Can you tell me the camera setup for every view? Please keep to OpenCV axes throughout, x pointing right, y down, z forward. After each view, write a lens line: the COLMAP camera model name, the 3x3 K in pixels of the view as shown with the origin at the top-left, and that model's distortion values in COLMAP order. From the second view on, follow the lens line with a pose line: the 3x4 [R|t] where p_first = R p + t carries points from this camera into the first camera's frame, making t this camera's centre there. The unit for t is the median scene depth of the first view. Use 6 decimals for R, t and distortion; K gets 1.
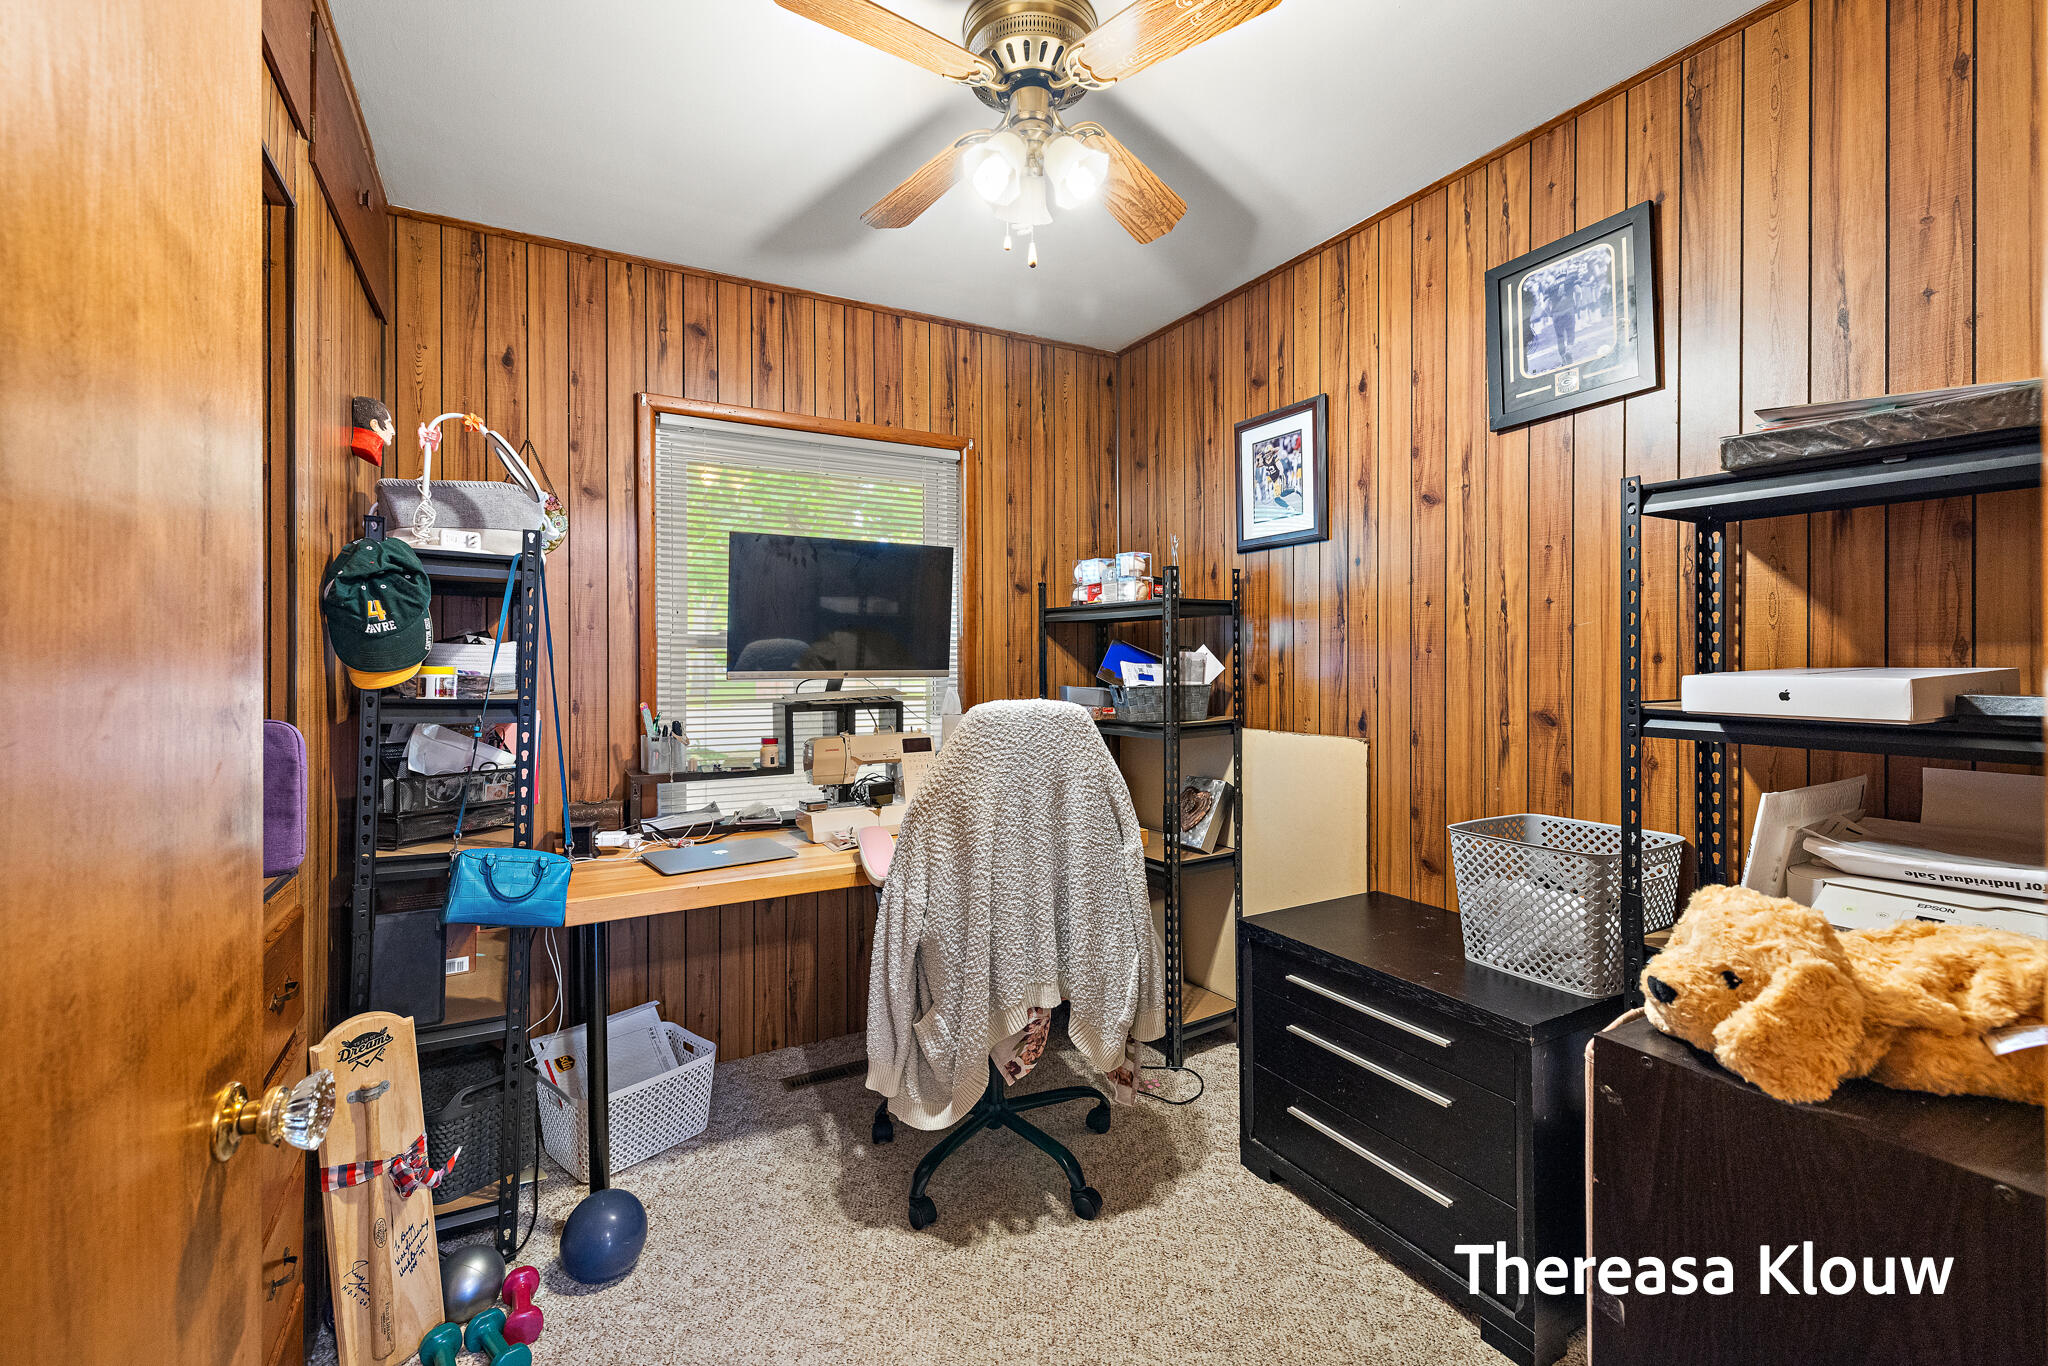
lens RADIAL K [[873.2, 0, 1005.3], [0, 873.2, 664.5], [0, 0, 1]] dist [-0.001039, 0.000509]
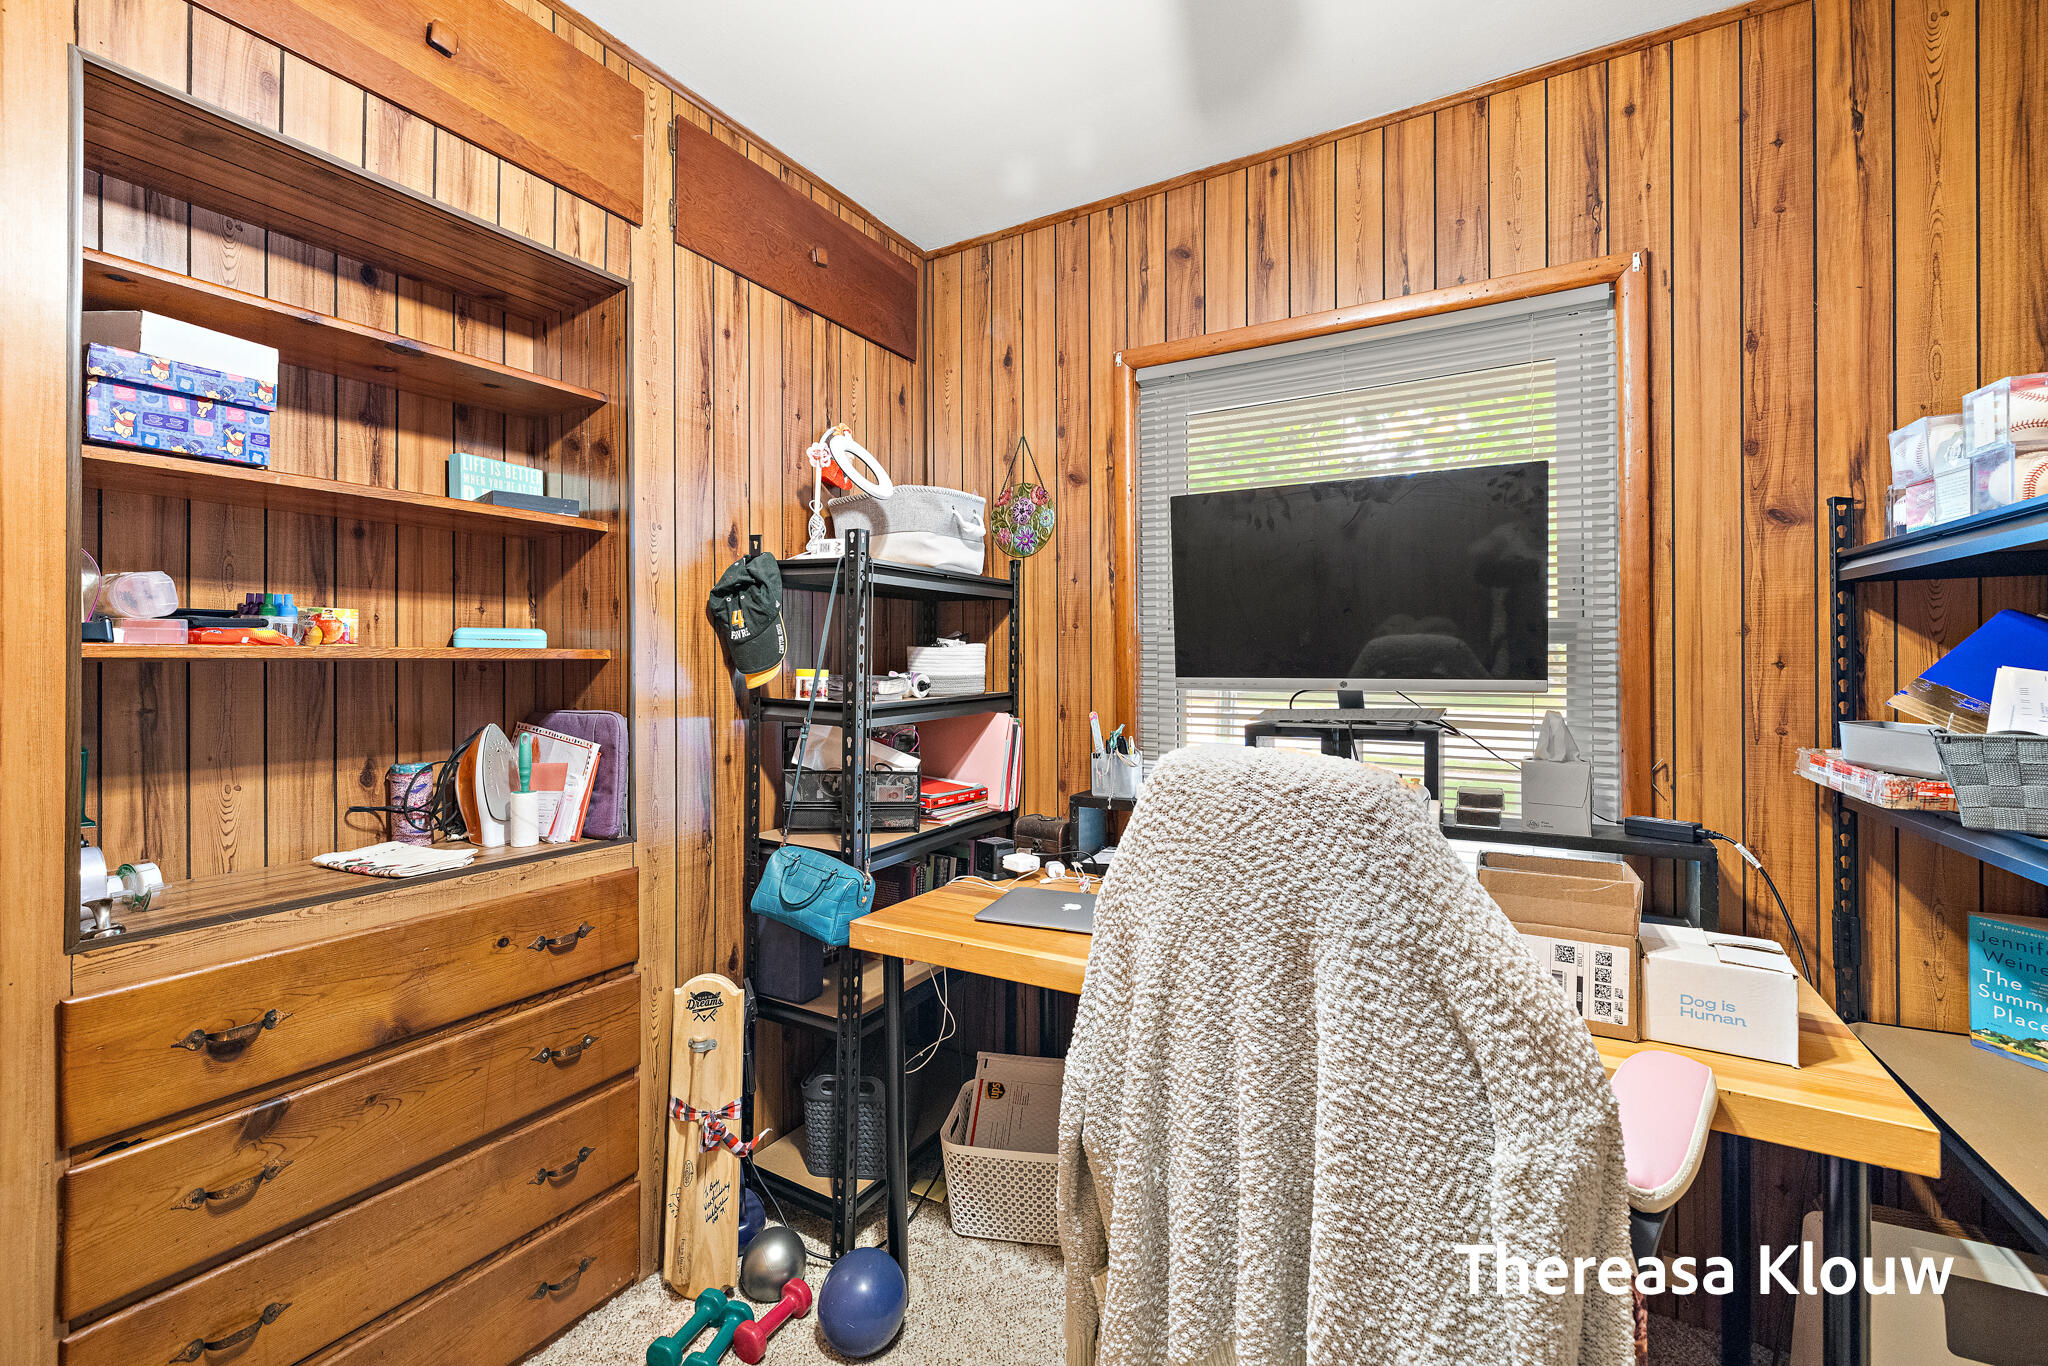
lens RADIAL K [[873.2, 0, 1022.1], [0, 873.2, 668.0], [0, 0, 1]] dist [-0.001039, 0.000509]
pose [[0.508976, 0.007221, -0.860751, 0.277765], [-0.003503, 0.999974, 0.006318, -0.004535], [0.860774, -0.000201, 0.508988, 0.477341]]
